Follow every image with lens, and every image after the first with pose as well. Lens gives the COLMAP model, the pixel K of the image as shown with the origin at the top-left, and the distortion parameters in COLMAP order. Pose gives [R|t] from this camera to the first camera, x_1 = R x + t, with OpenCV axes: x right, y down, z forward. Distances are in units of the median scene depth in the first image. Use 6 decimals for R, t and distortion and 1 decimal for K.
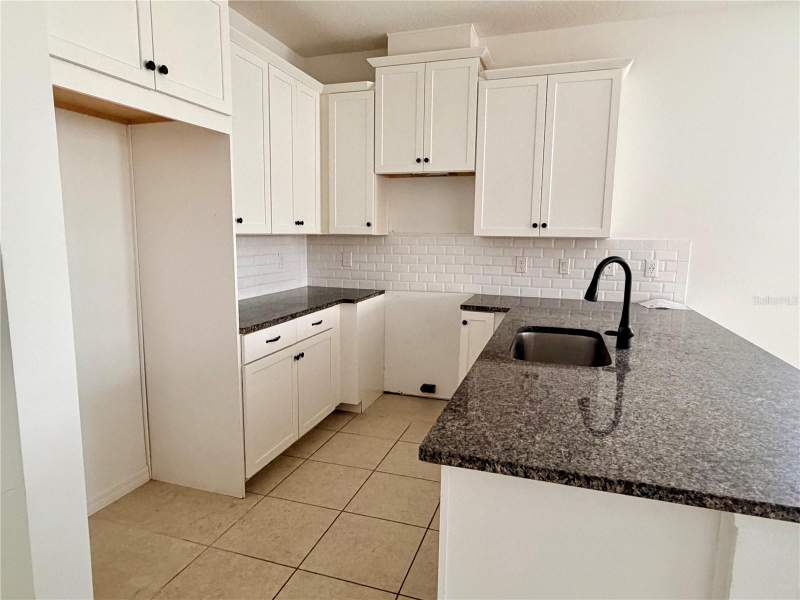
lens RADIAL K [[476.6, 0, 400.0], [0, 476.6, 300.0], [0, 0, 1]] dist [-0.031961, -0.000185]
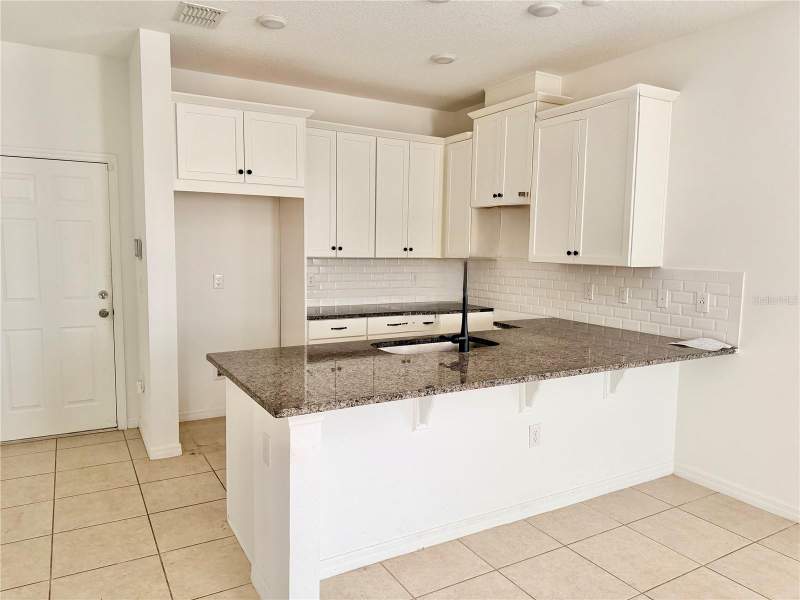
lens RADIAL K [[570.6, 0, 400.0], [0, 570.6, 300.0], [0, 0, 1]] dist [-0.001214, -0.000878]
pose [[0.748243, 0.065152, -0.660218, 0.794002], [-0.103220, 0.994480, -0.018844, 0.006771], [0.655346, 0.082248, 0.750837, -0.164258]]
